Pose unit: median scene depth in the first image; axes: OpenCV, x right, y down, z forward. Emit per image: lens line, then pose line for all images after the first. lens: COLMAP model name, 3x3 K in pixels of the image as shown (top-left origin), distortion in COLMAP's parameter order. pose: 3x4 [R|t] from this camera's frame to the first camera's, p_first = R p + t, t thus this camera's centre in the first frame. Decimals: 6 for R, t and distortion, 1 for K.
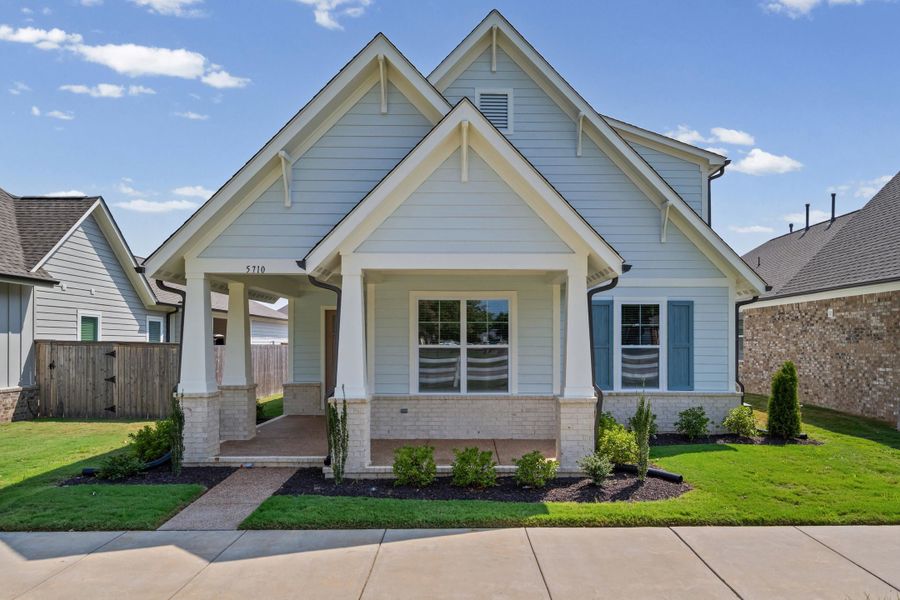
lens RADIAL K [[427.0, 0, 450.0], [0, 427.0, 300.0], [0, 0, 1]] dist [0.001679, 0.000838]
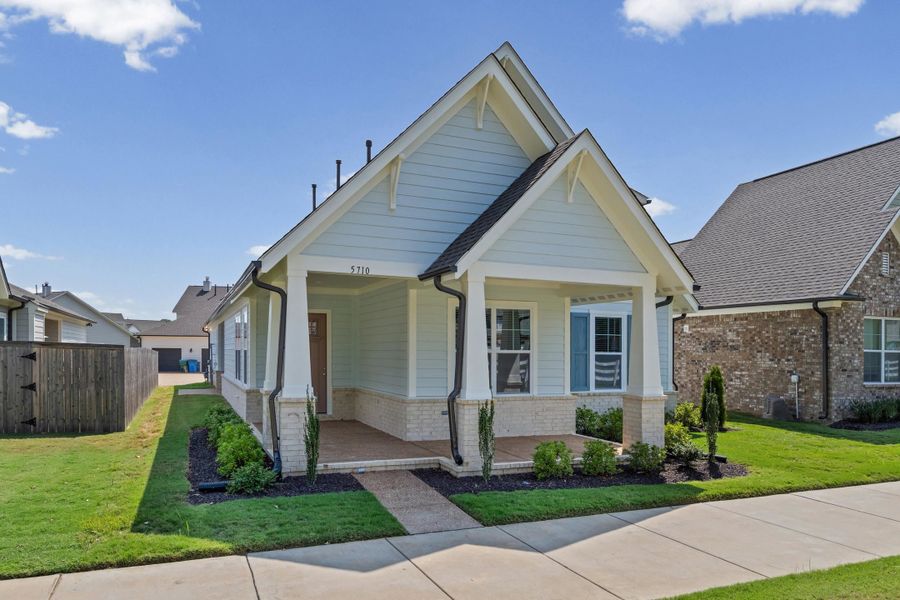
lens RADIAL K [[410.9, 0, 446.6], [0, 410.9, 309.2], [0, 0, 1]] dist [0.001526, 0.000528]
pose [[0.967315, 0.036473, 0.250941, -0.277641], [-0.037276, 0.999304, -0.001557, 0.006315], [-0.250823, -0.007848, 0.968001, 0.022383]]
